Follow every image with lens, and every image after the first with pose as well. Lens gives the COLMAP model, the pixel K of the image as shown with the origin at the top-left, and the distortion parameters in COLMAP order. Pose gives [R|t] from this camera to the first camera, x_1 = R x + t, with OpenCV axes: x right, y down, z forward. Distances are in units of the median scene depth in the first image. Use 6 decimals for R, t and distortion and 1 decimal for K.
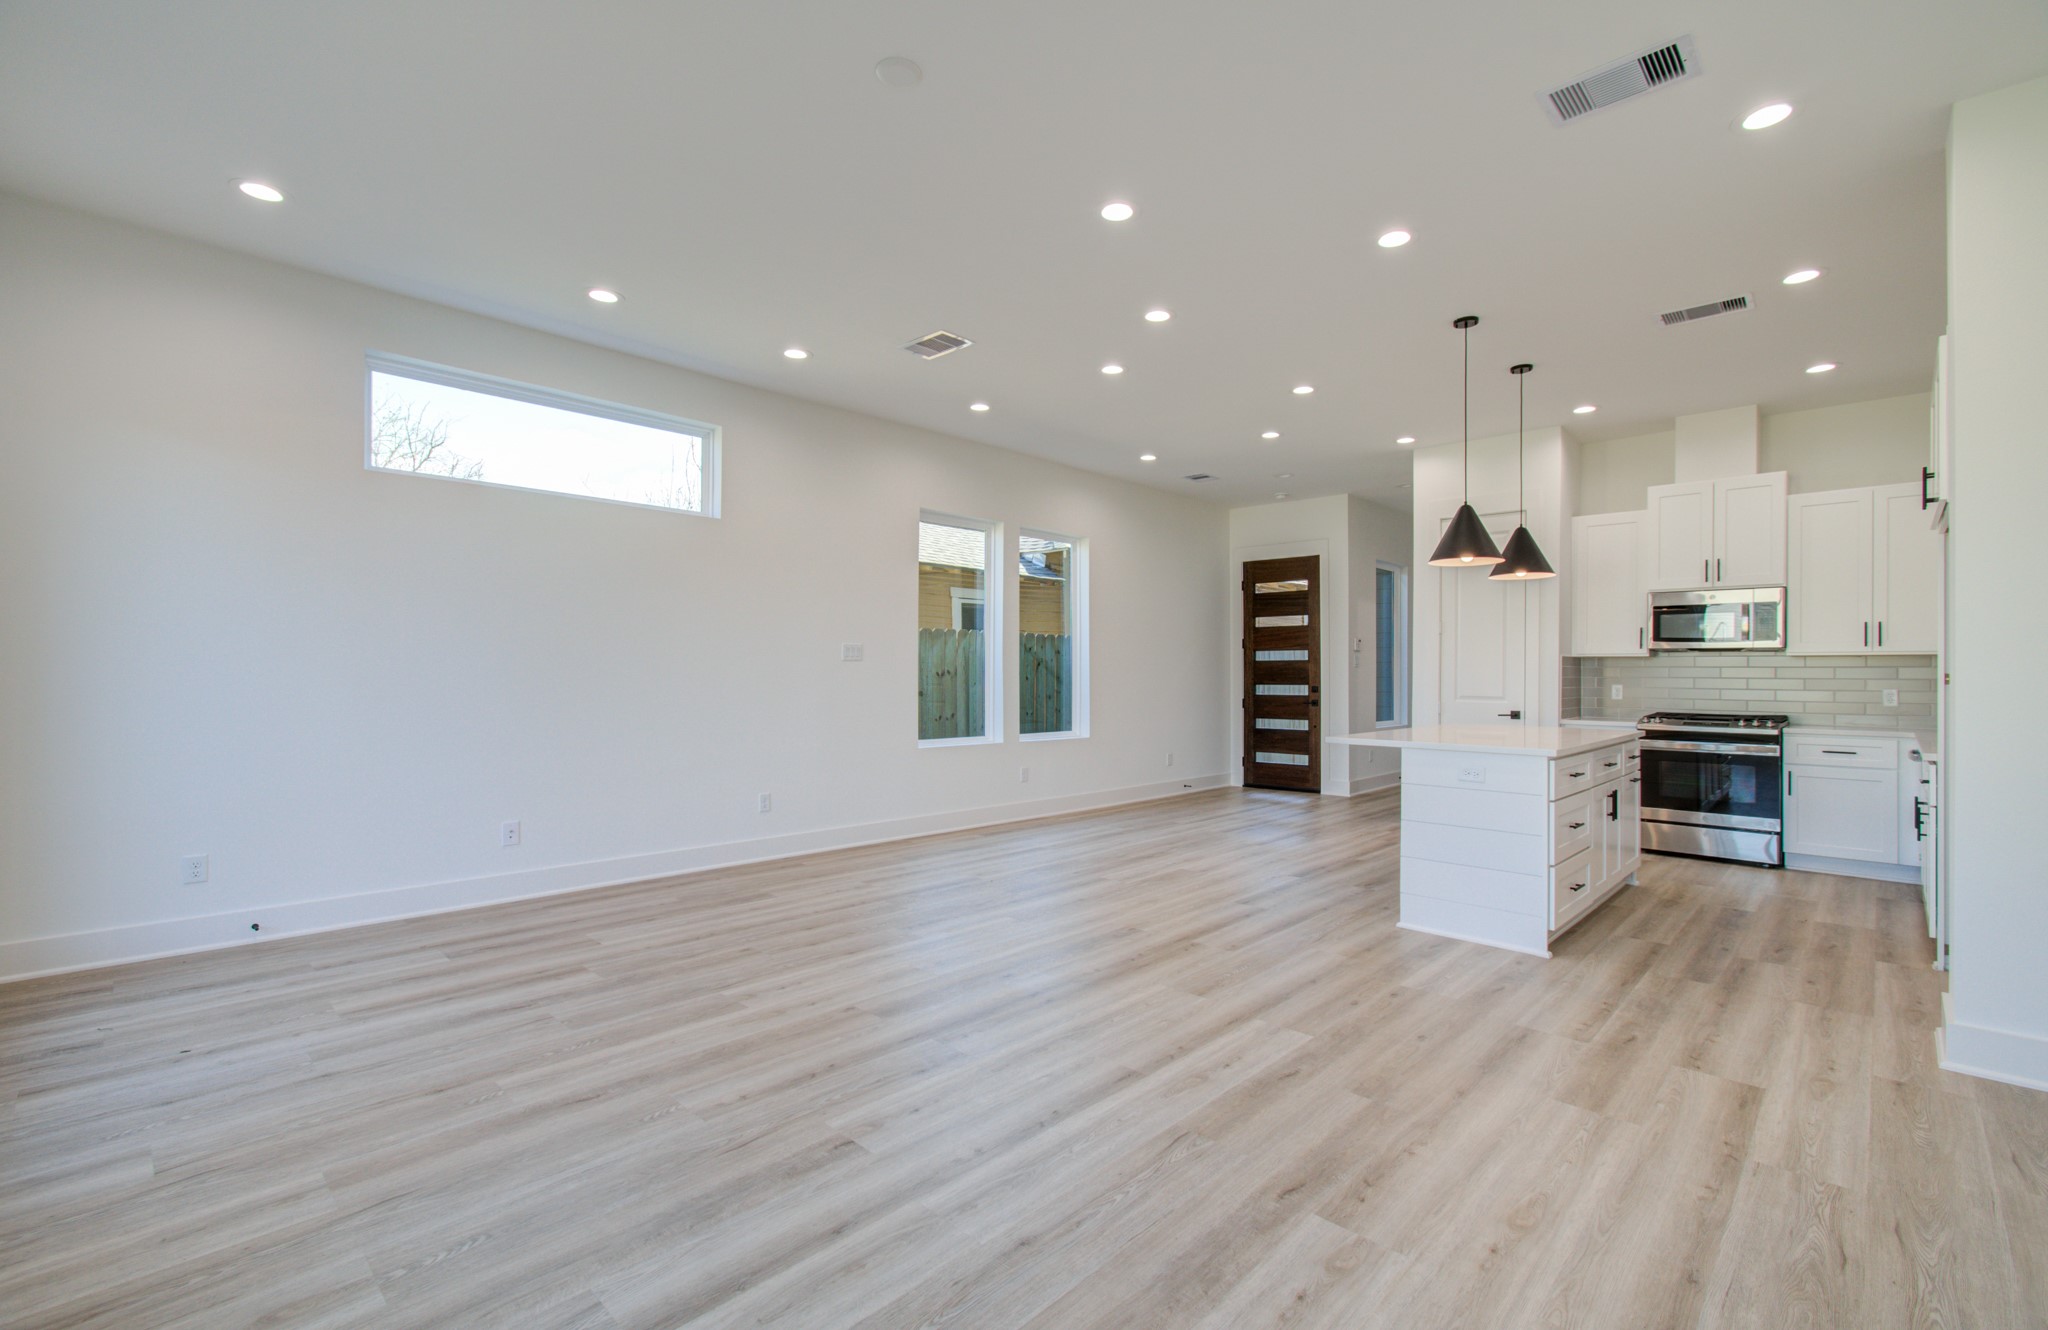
lens RADIAL K [[891.2, 0, 1030.8], [0, 891.2, 667.1], [0, 0, 1]] dist [-0.000865, -0.000146]
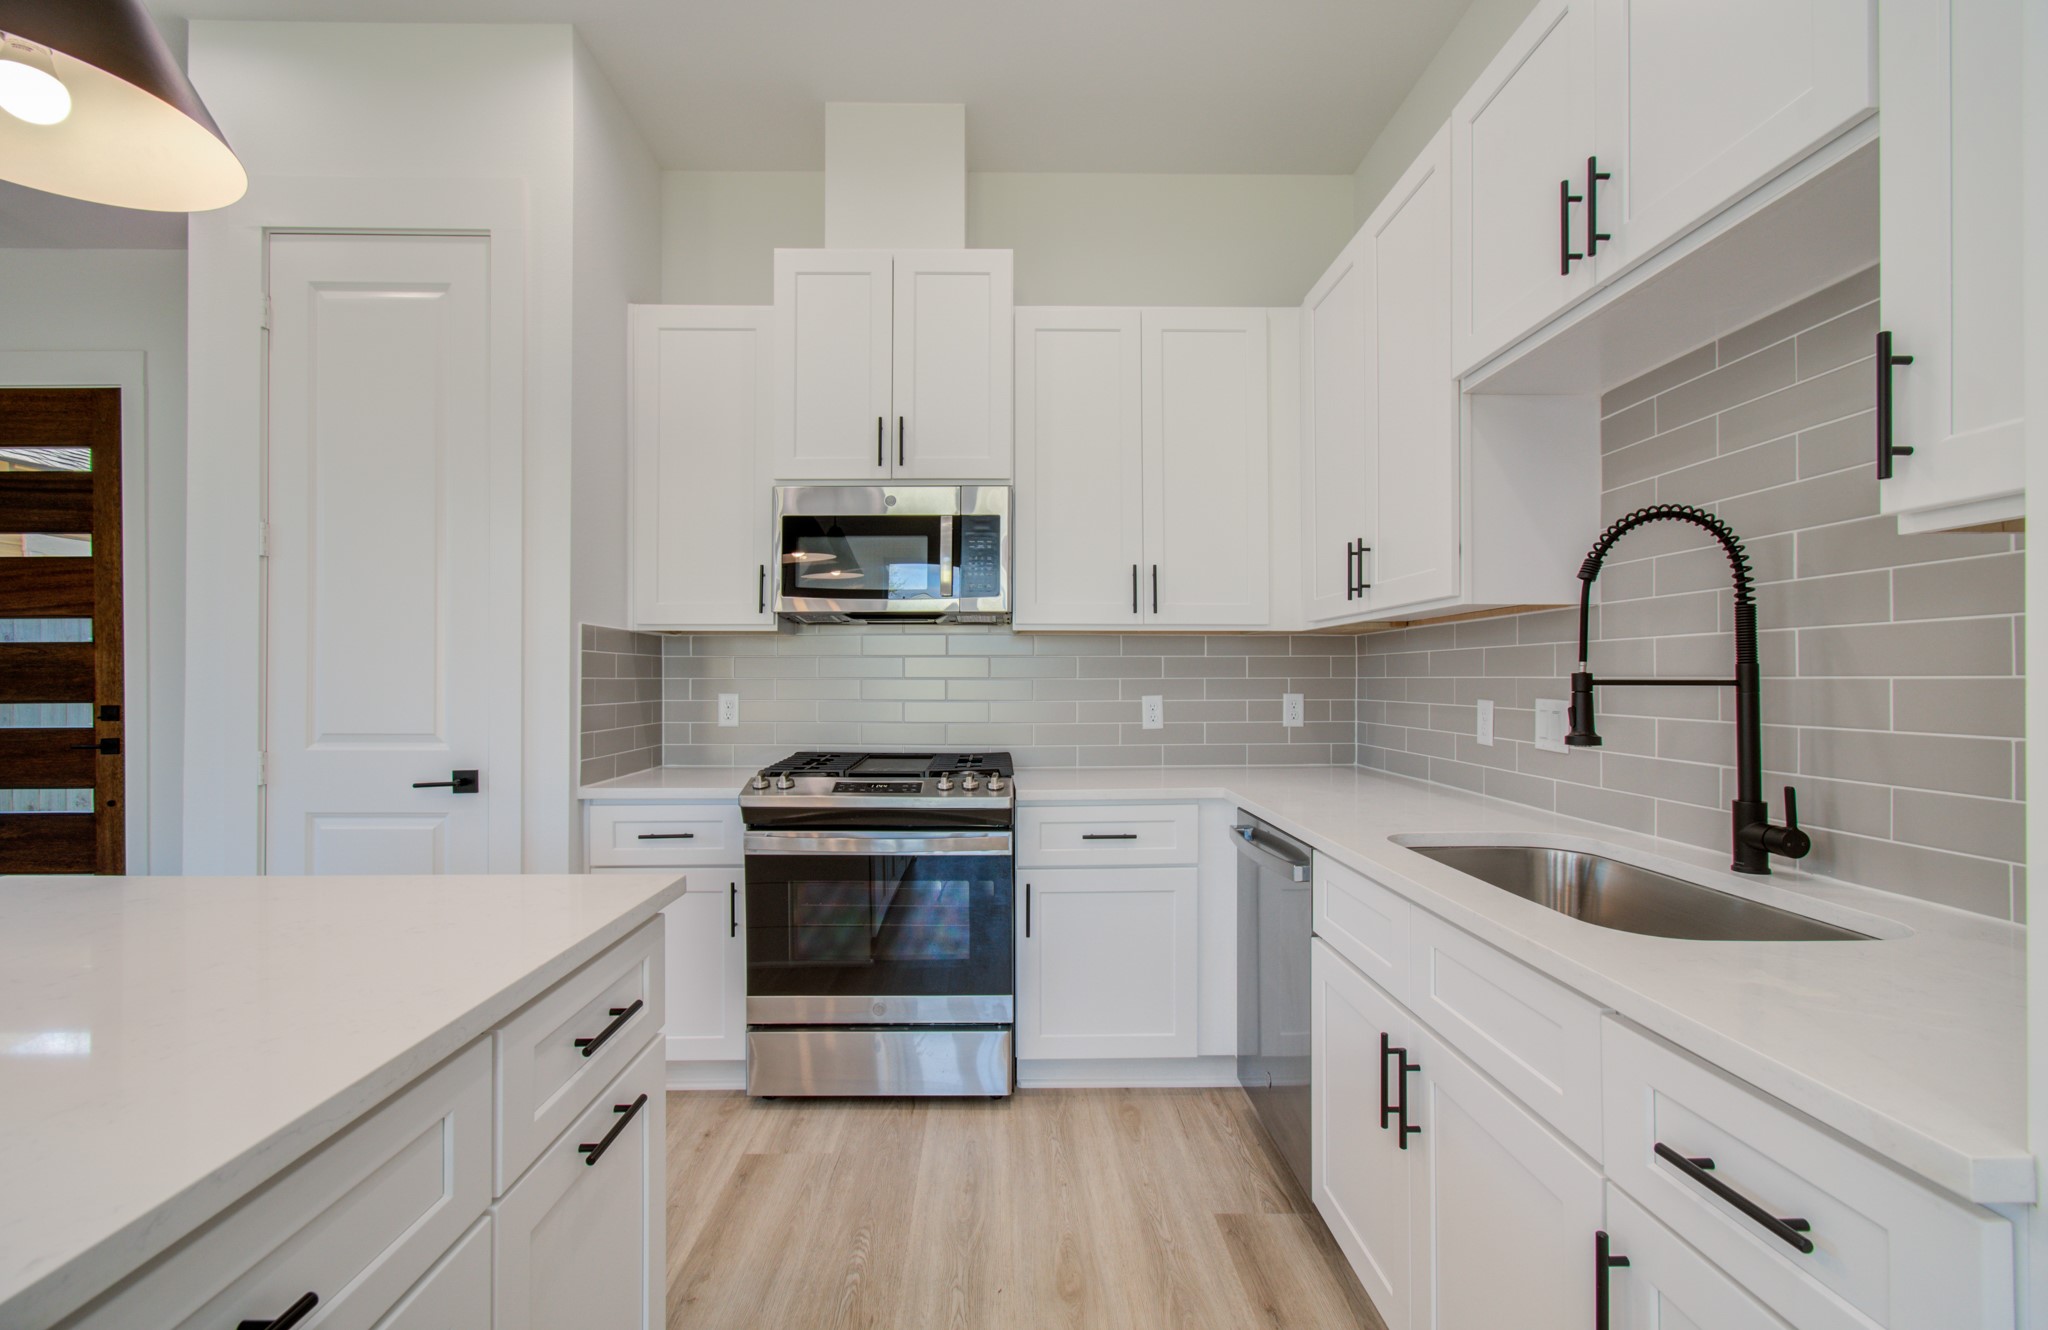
lens RADIAL K [[881.3, 0, 1018.8], [0, 881.3, 670.5], [0, 0, 1]] dist [-0.000649, 0.000155]
pose [[0.705075, 0.000290, 0.709132, 0.674271], [0.000661, 0.999999, -0.001066, 0.012107], [-0.709132, 0.001220, 0.705075, 0.871156]]
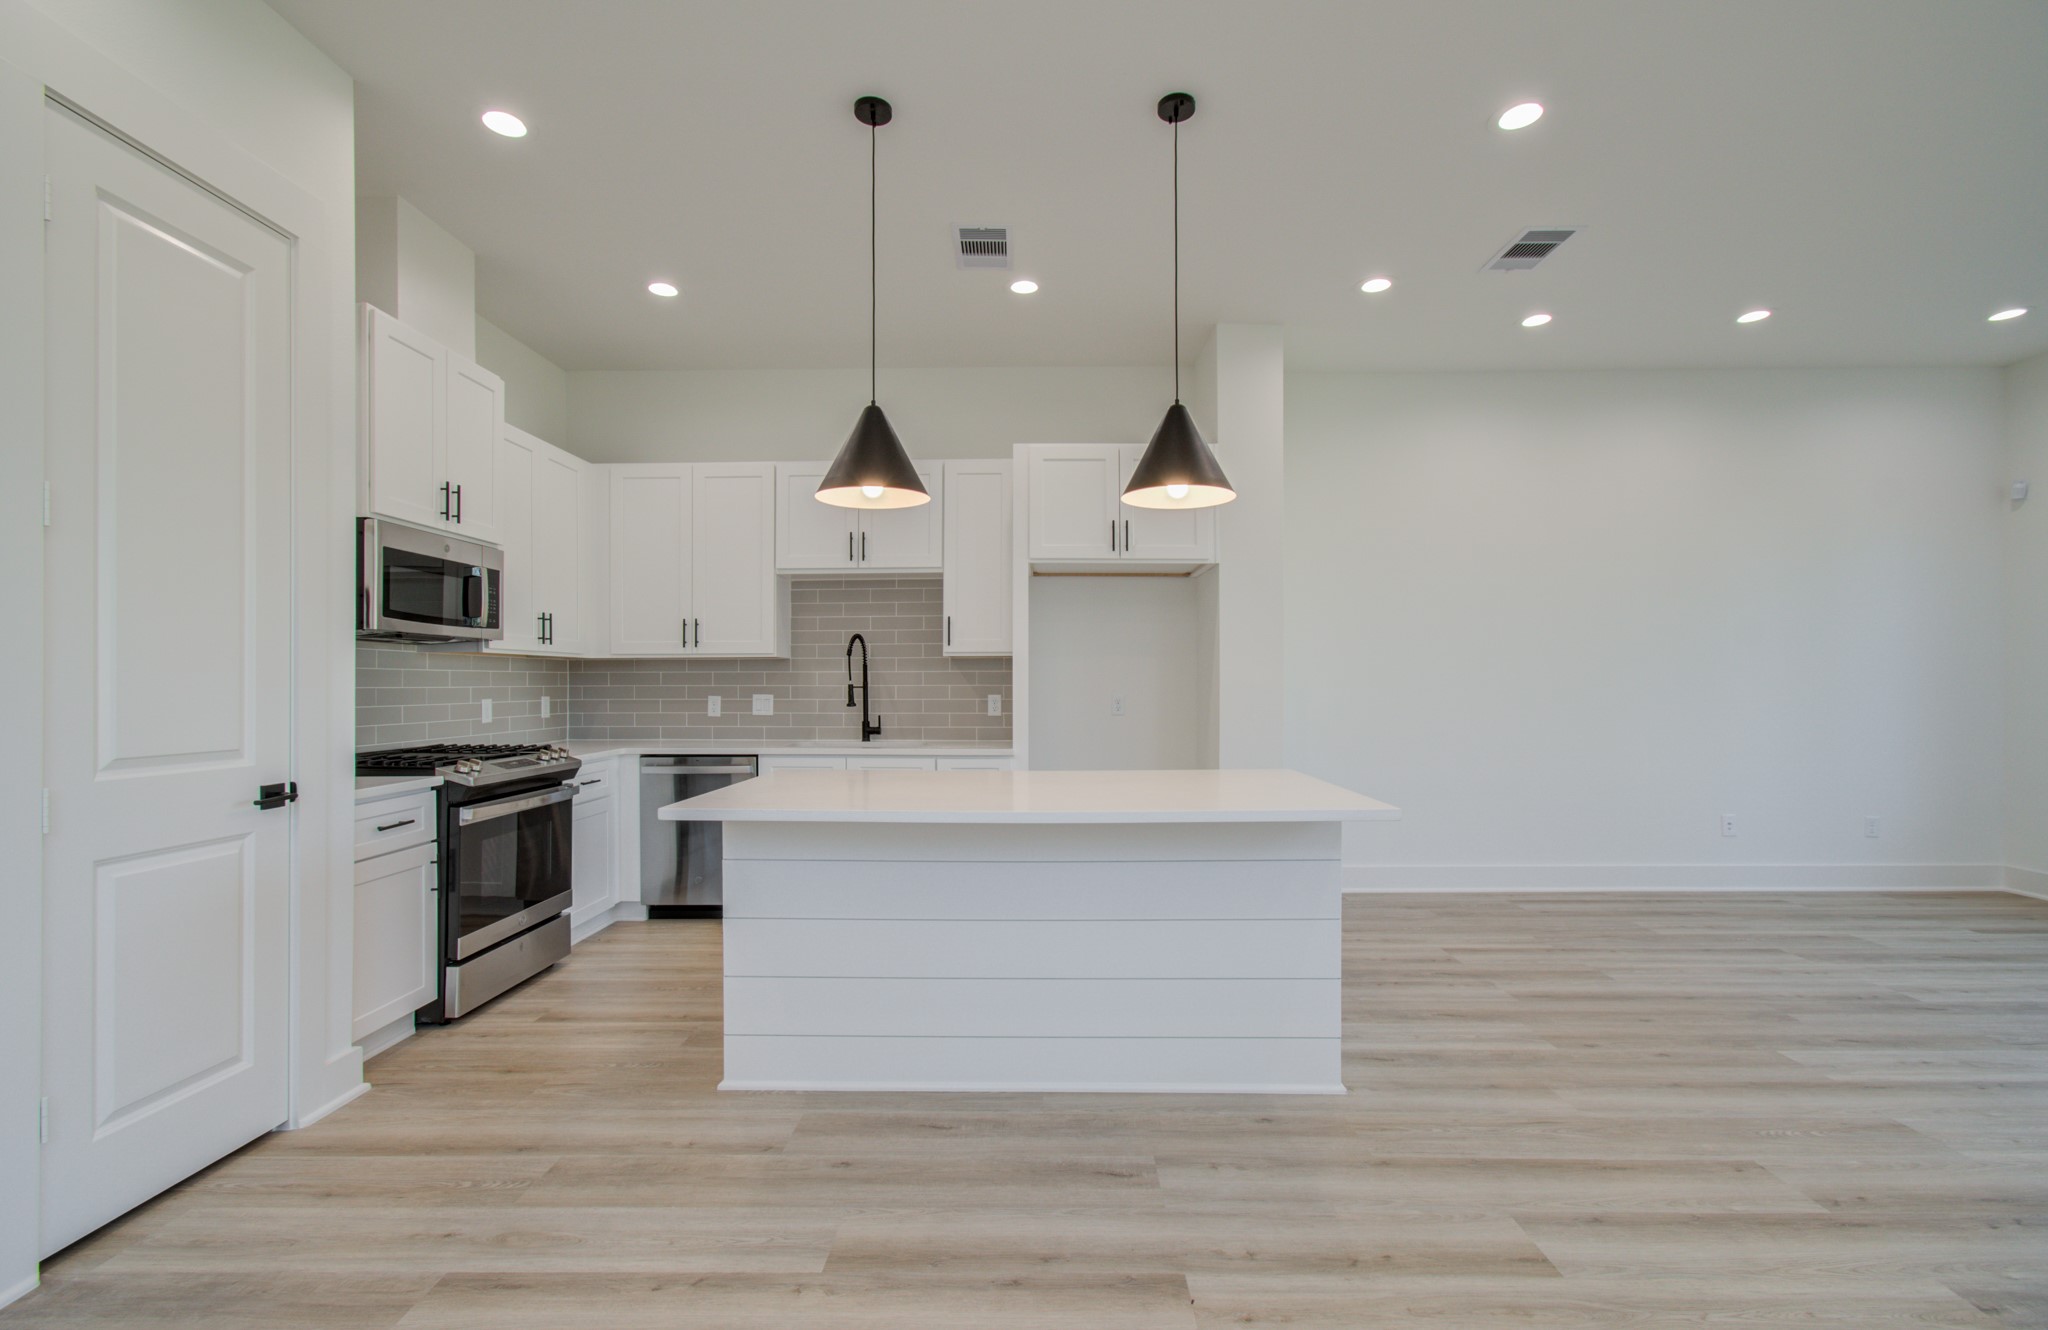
lens RADIAL K [[892.9, 0, 1024.3], [0, 892.9, 682.5], [0, 0, 1]] dist [0.010803, -0.004378]
pose [[-0.687031, -0.003579, 0.726619, 0.115017], [-0.005280, 0.999986, -0.000066, 0.009772], [-0.726609, -0.003882, -0.687040, 1.548646]]
